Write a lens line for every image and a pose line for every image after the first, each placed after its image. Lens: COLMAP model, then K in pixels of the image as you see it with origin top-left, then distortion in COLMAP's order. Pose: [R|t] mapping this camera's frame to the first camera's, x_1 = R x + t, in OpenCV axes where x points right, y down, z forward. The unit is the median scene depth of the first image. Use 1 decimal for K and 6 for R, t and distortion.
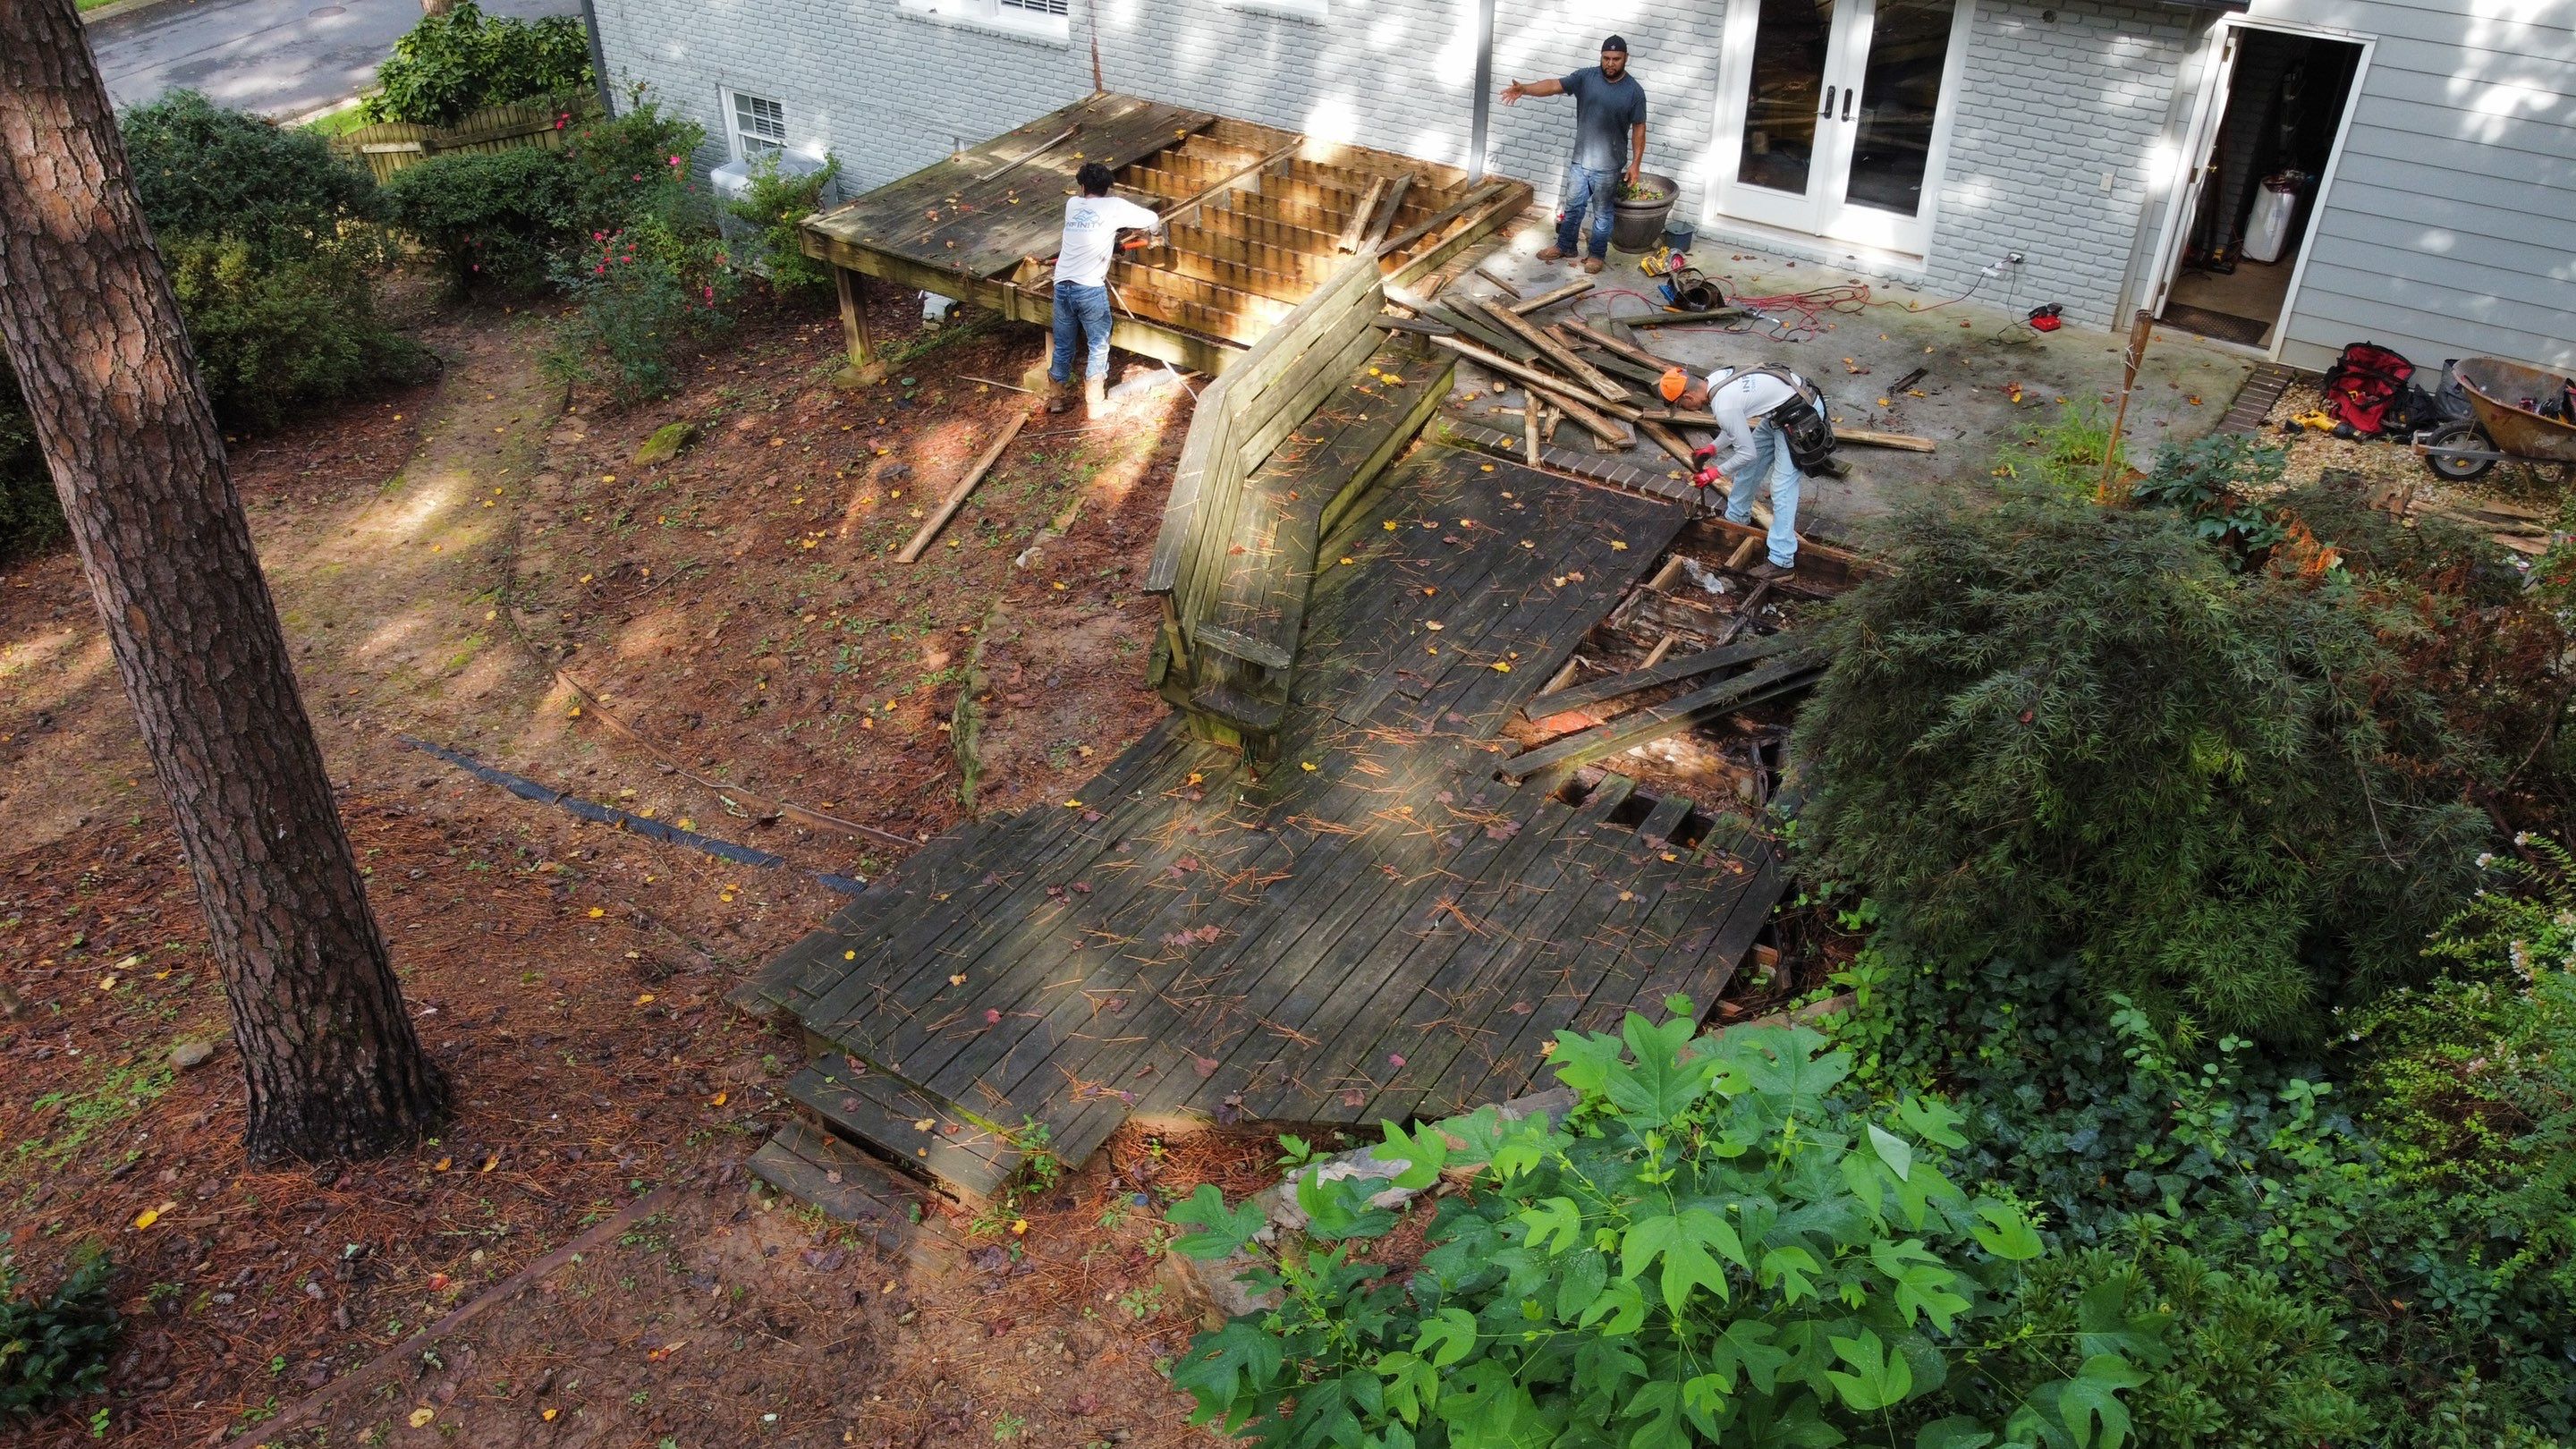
lens RADIAL K [[1959.2, 0, 1278.8], [0, 1959.2, 711.2], [0, 0, 1]] dist [-0.001648, -0.004428]
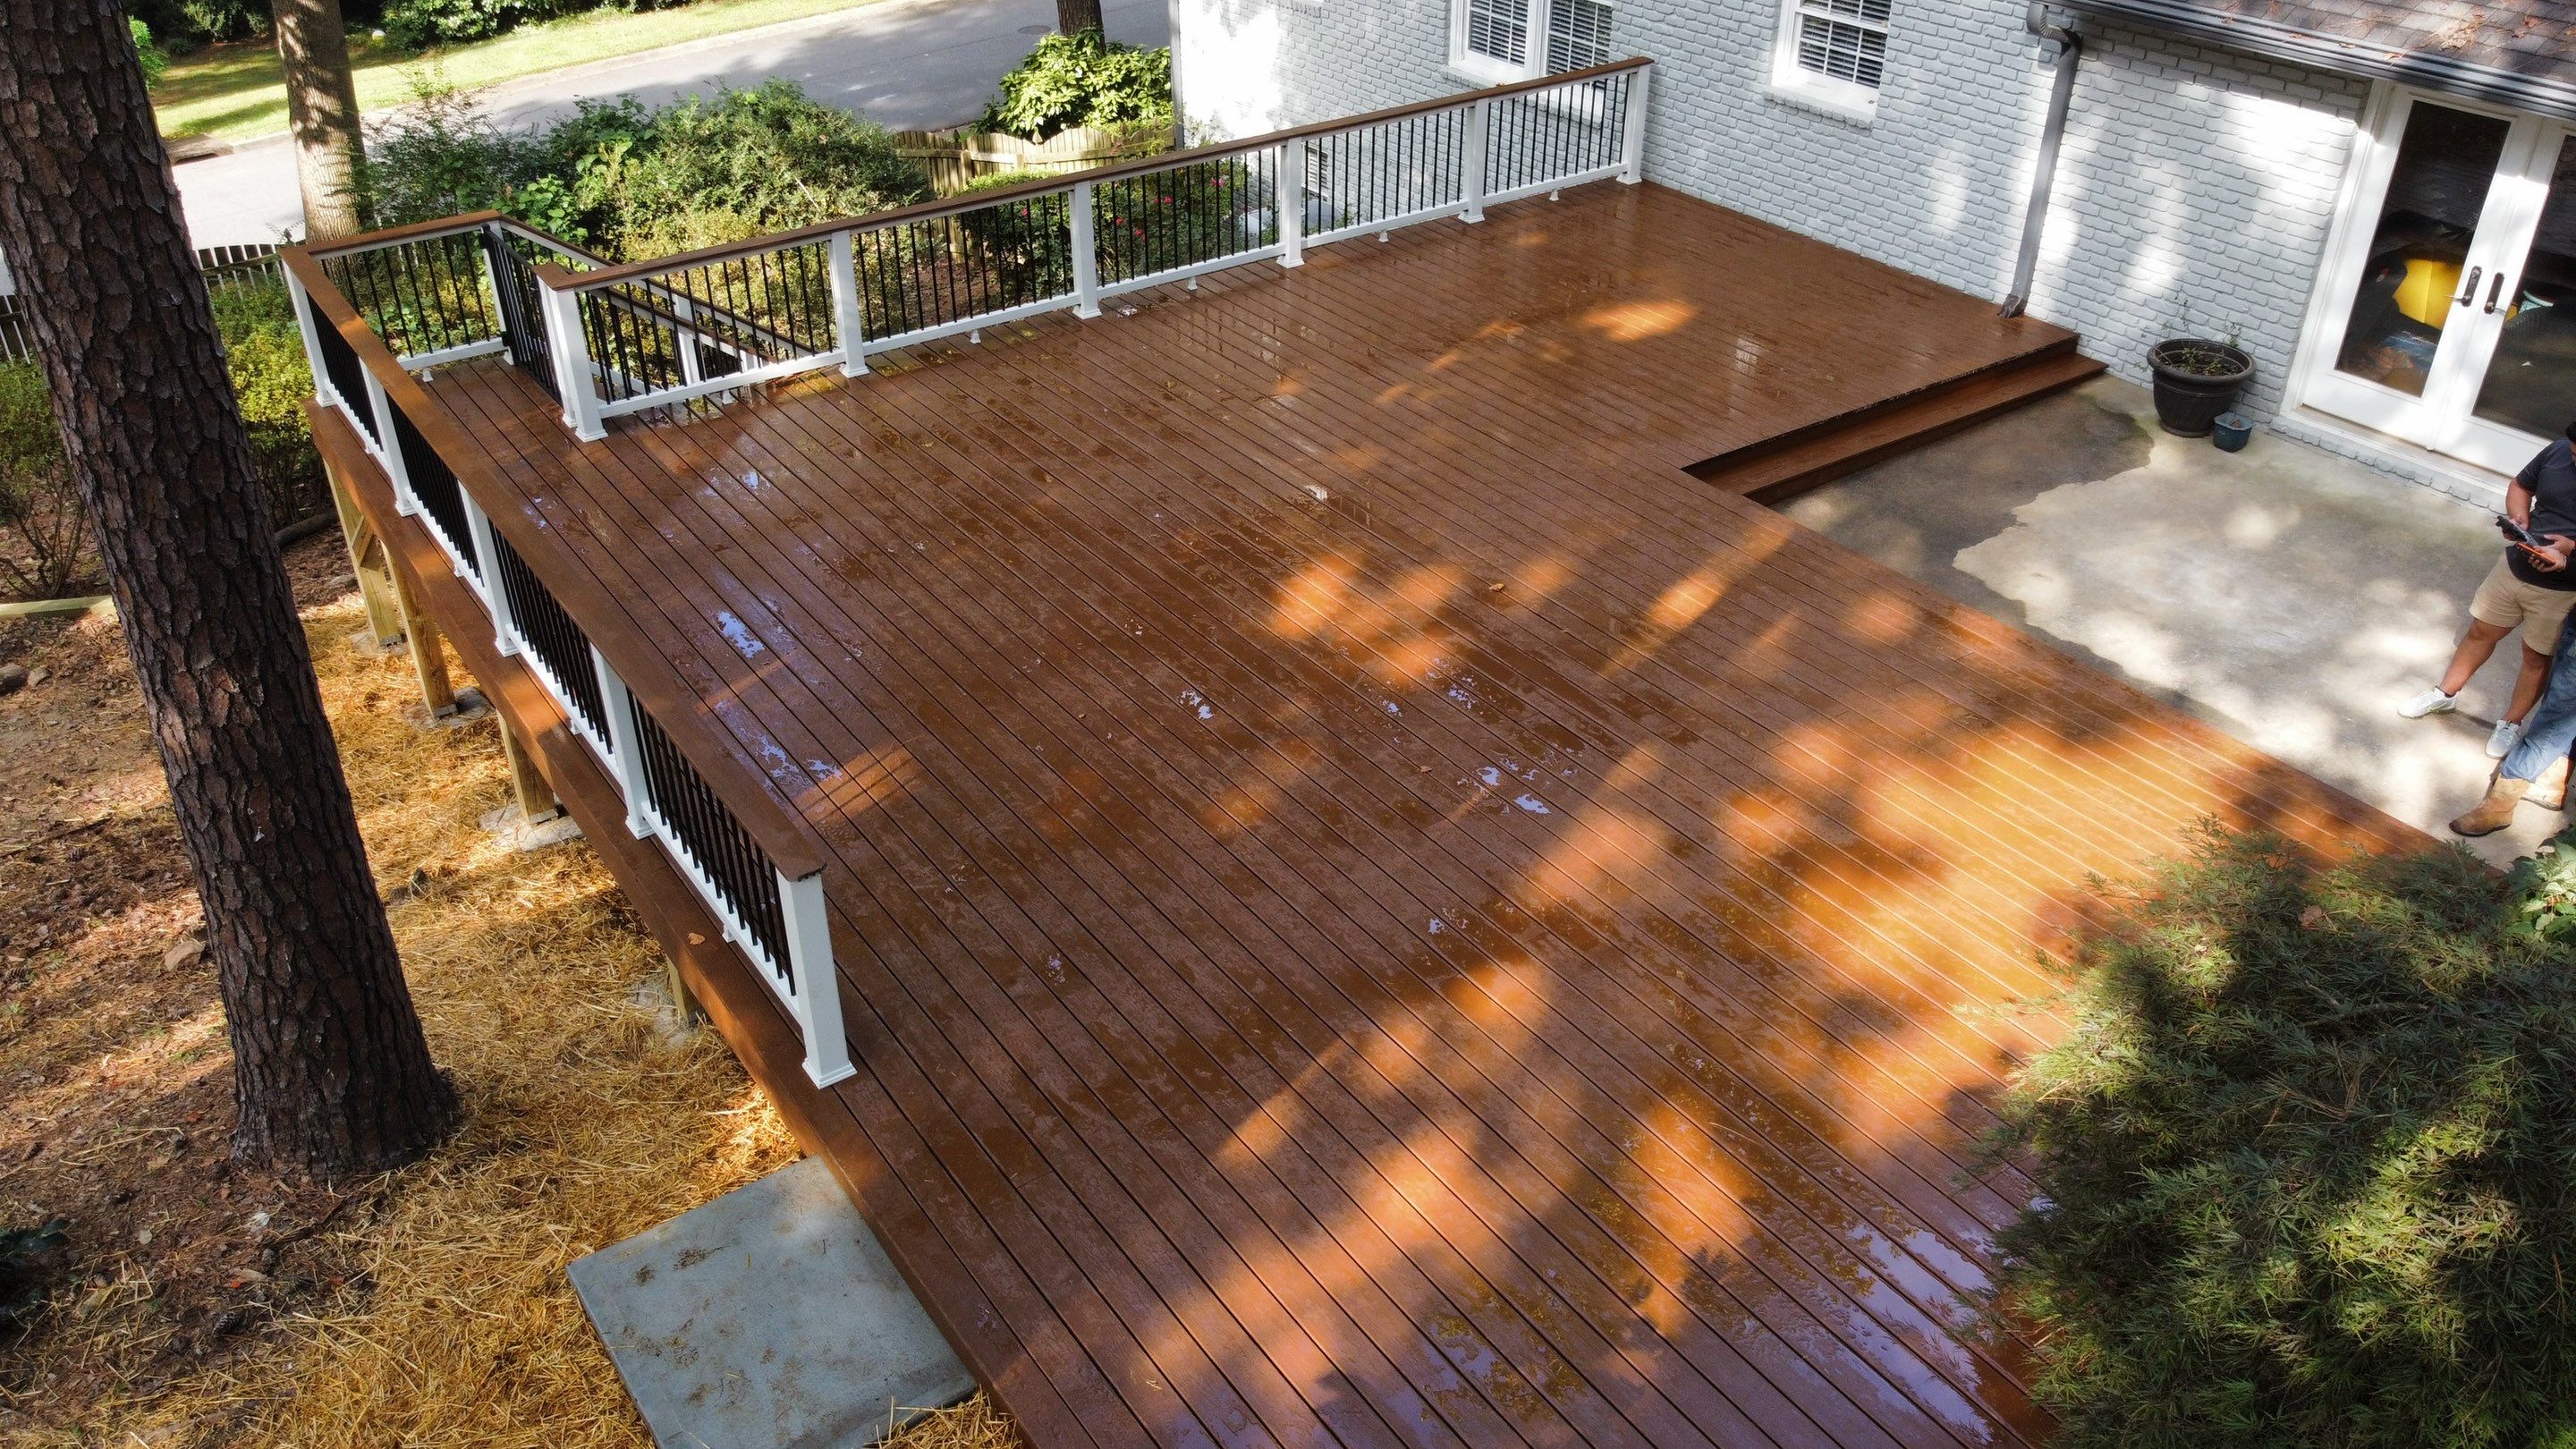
lens RADIAL K [[1959.2, 0, 1278.8], [0, 1959.2, 711.2], [0, 0, 1]] dist [-0.001648, -0.004428]
pose [[0.932098, 0.190359, -0.308150, 0.229482], [-0.201260, 0.979531, -0.003671, -0.092457], [0.301143, 0.065440, 0.951331, 0.246026]]
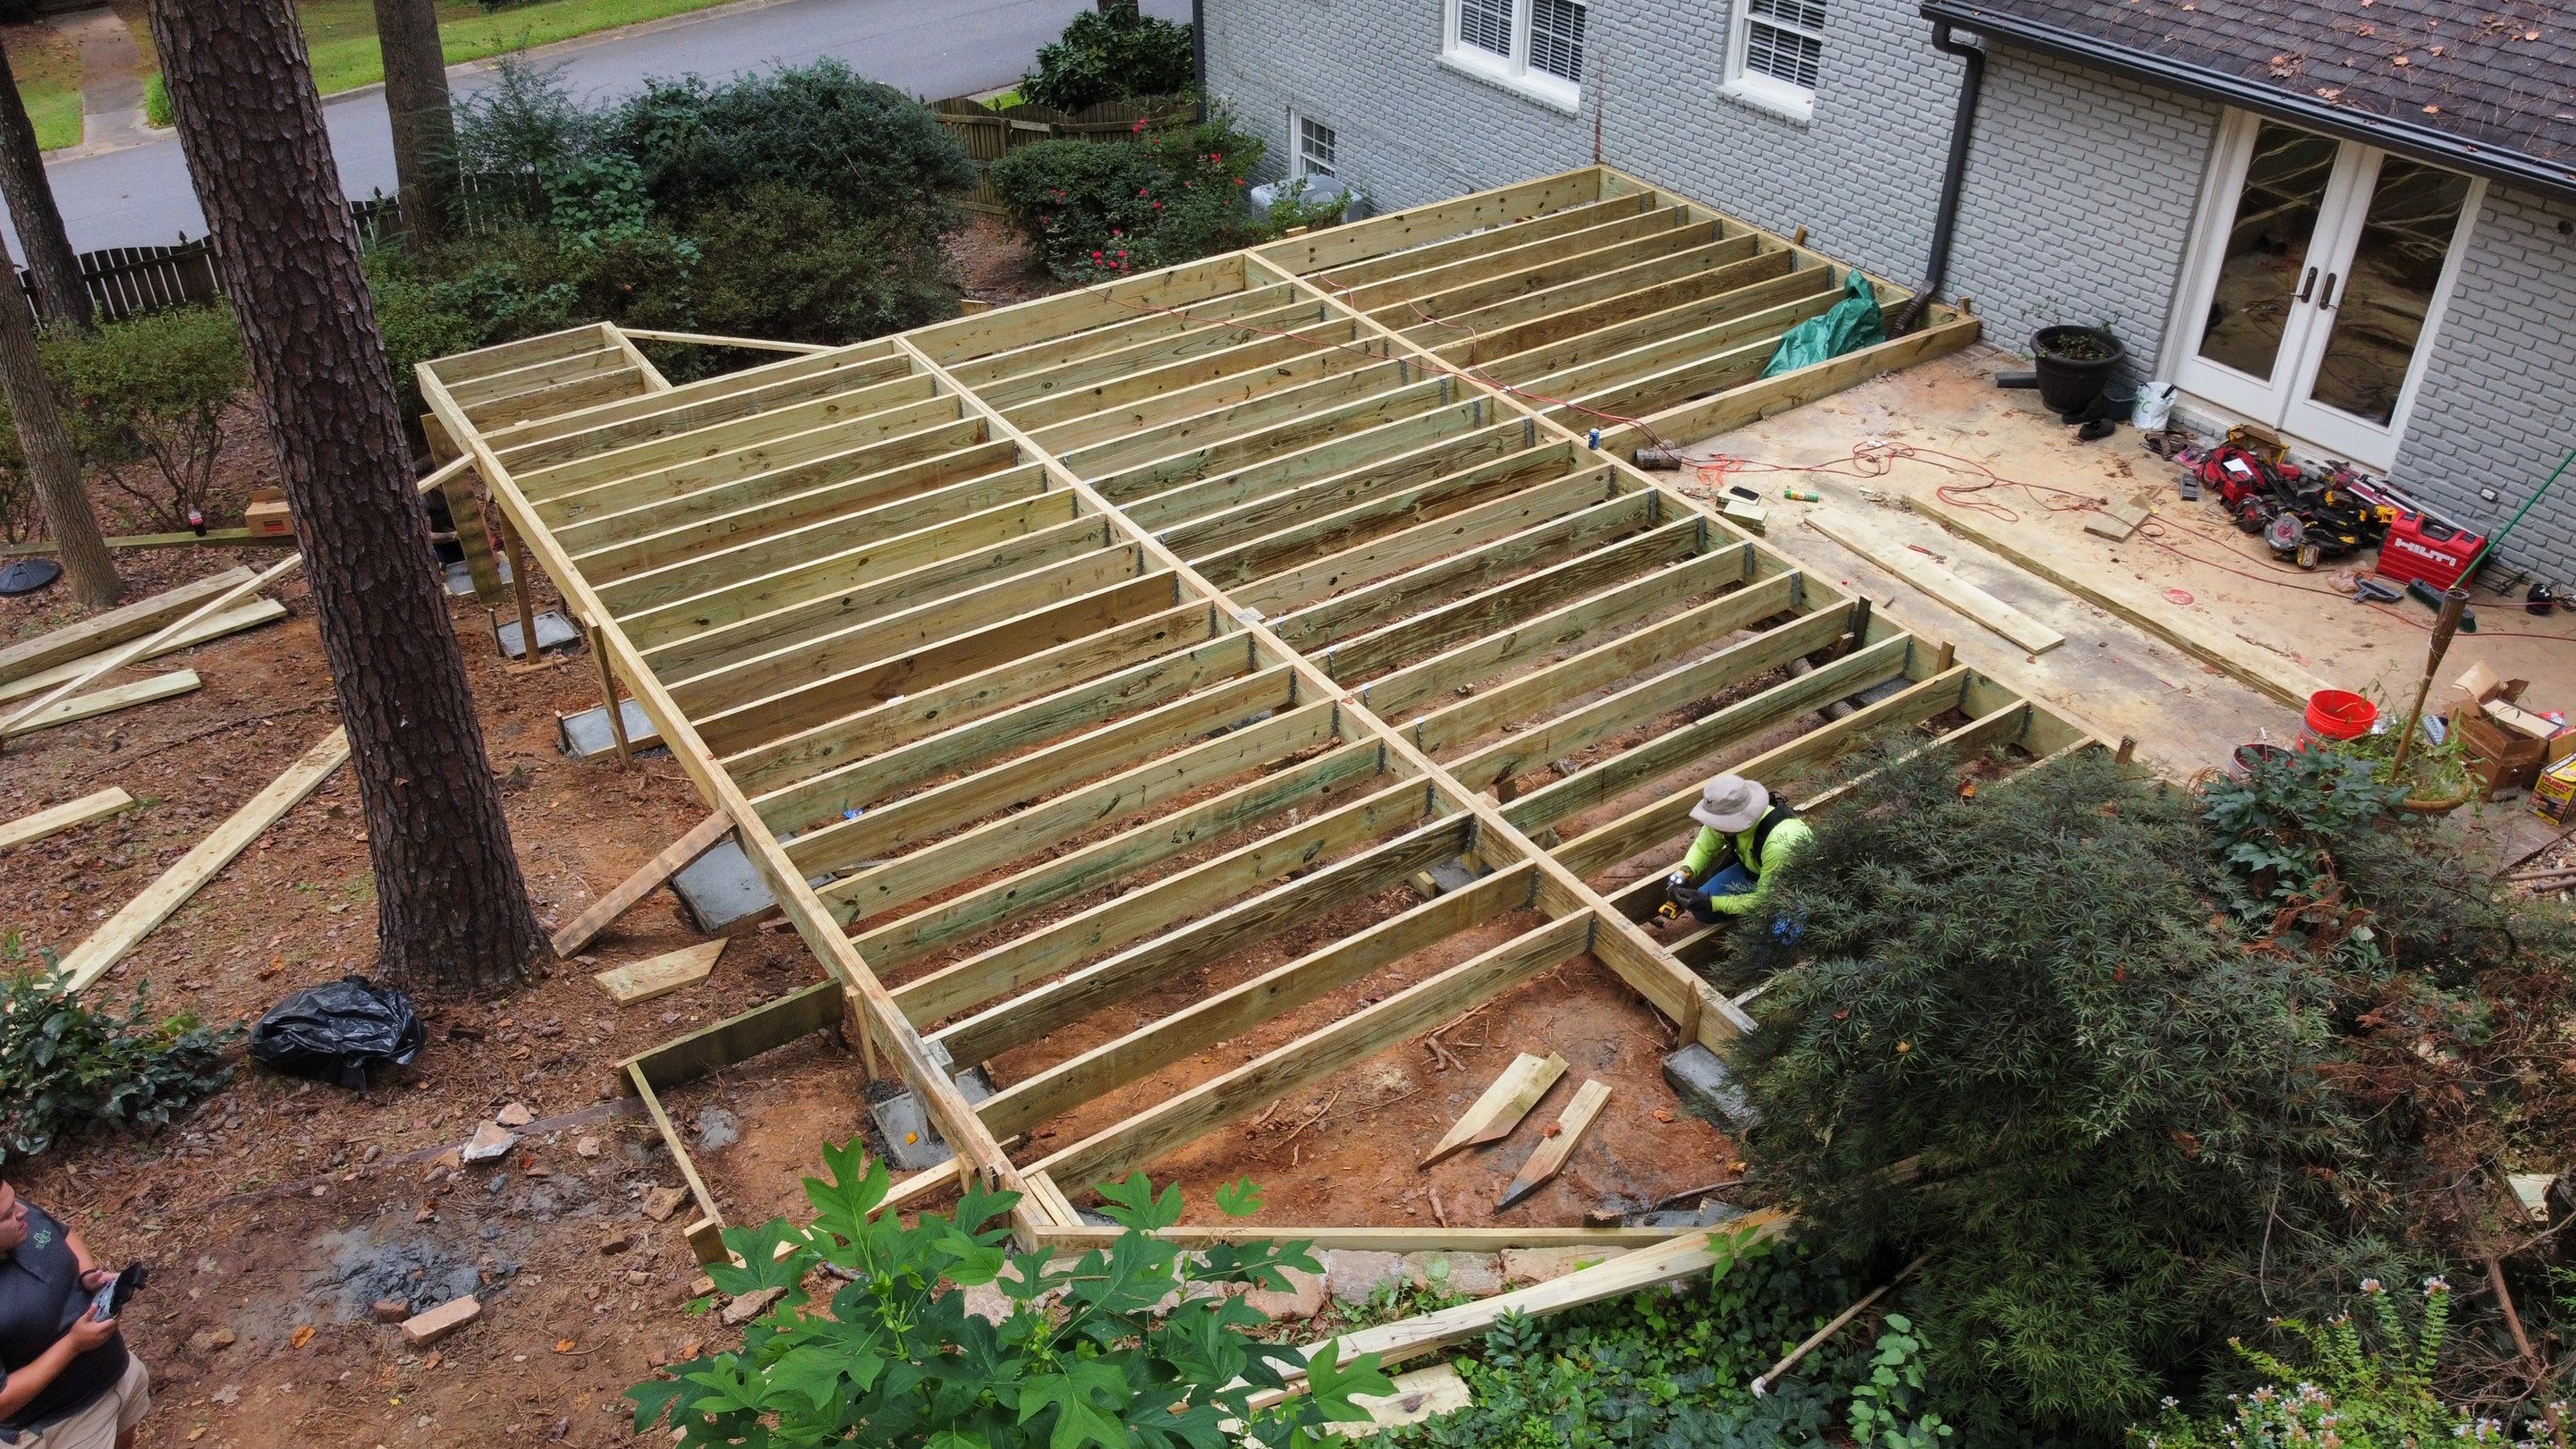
lens RADIAL K [[1959.2, 0, 1278.8], [0, 1959.2, 711.2], [0, 0, 1]] dist [-0.001648, -0.004428]
pose [[0.920204, 0.215242, -0.326949, 0.383076], [-0.217385, 0.975611, 0.030446, -0.099132], [0.325528, 0.043057, 0.944552, 0.032807]]
